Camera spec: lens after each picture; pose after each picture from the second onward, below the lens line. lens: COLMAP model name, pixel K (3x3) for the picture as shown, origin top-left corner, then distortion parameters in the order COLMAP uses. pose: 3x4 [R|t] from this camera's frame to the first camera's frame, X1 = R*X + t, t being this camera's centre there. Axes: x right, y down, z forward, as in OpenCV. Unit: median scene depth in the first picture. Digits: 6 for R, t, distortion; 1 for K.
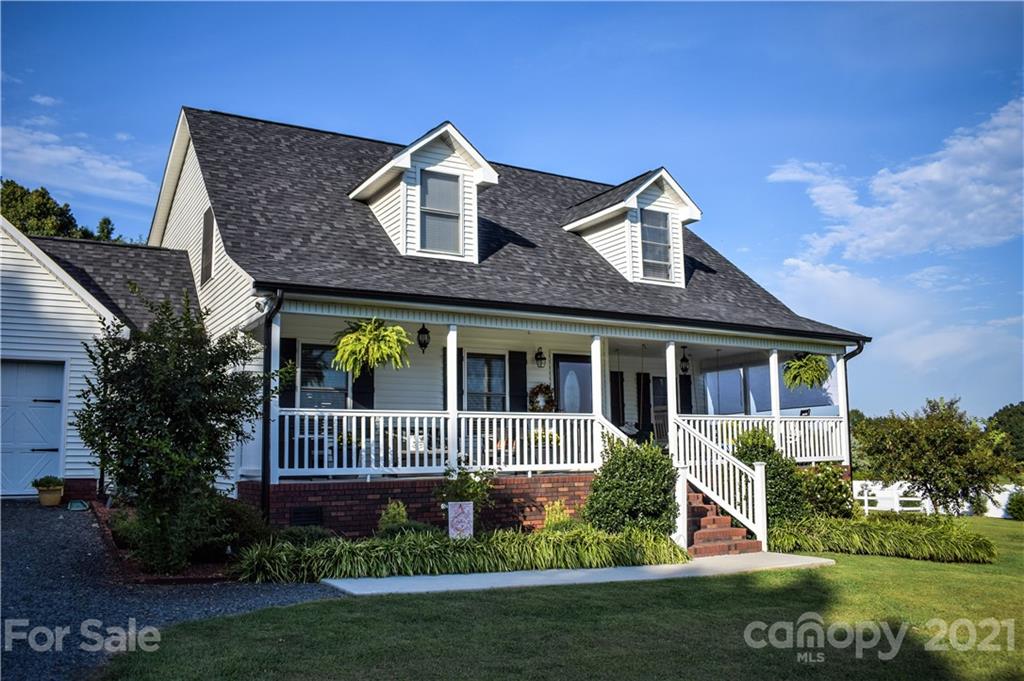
lens RADIAL K [[823.9, 0, 512.0], [0, 823.9, 340.5], [0, 0, 1]] dist [-0.071508, 0.003101]
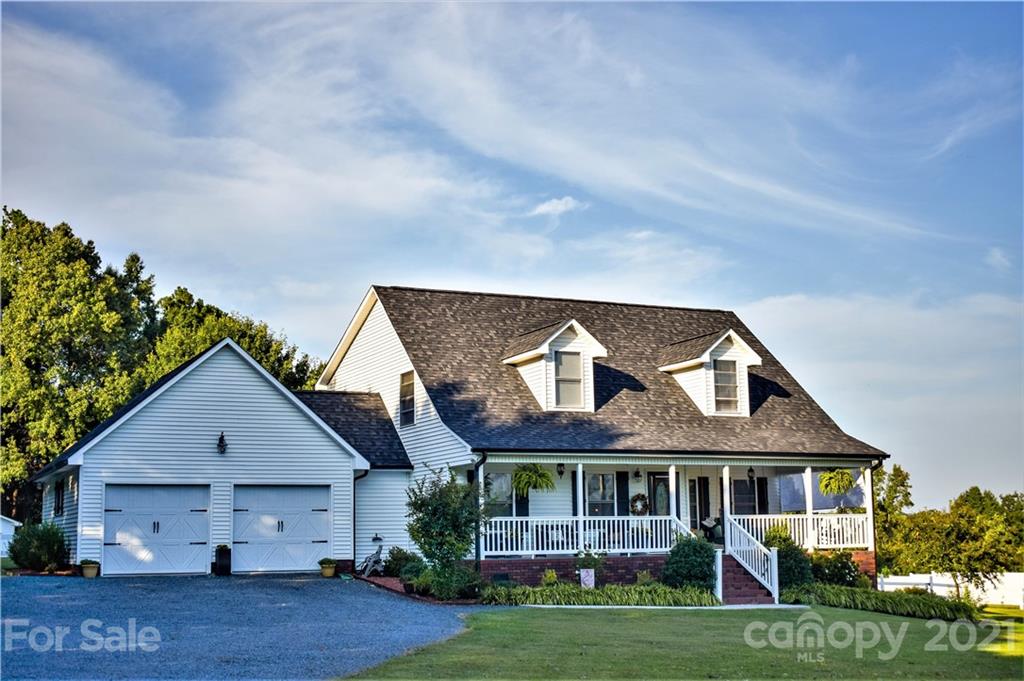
lens RADIAL K [[1320.3, 0, 512.0], [0, 1320.3, 340.5], [0, 0, 1]] dist [-0.015236, 0.032419]
pose [[0.994802, -0.016355, -0.100510, 0.052693], [0.015145, 0.999803, -0.012792, -0.196803], [0.100700, 0.011203, 0.994854, -1.384836]]
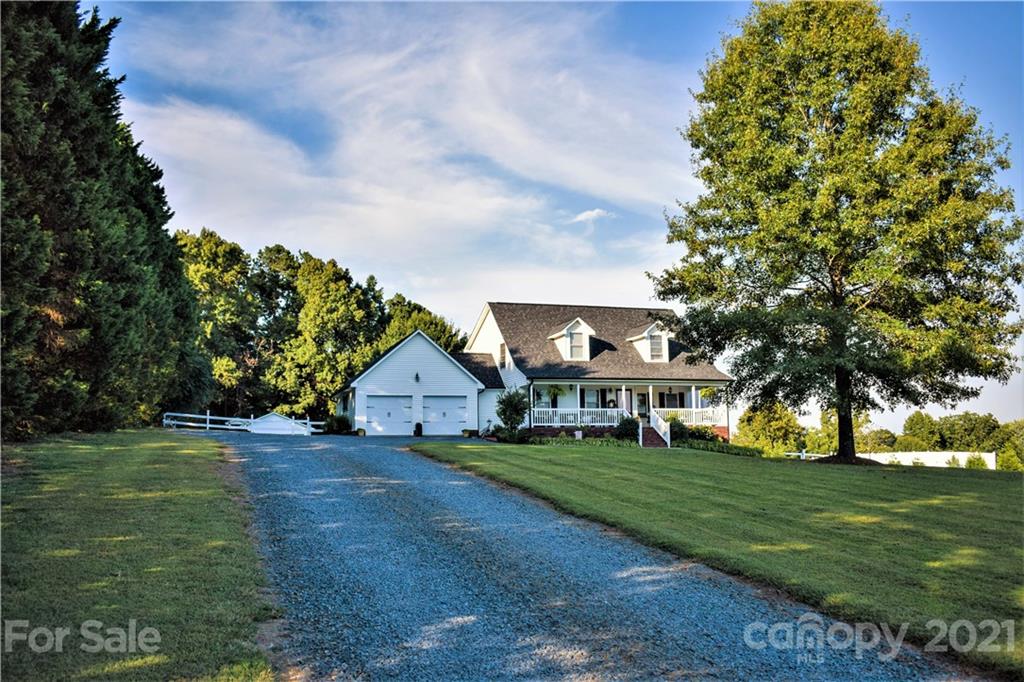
lens RADIAL K [[934.2, 0, 512.0], [0, 934.2, 341.0], [0, 0, 1]] dist [-0.074344, 0.011573]
pose [[0.973752, -0.029217, -0.225727, 0.481550], [0.032355, 0.999424, 0.010214, -0.218437], [0.225299, -0.017249, 0.974137, -2.550952]]
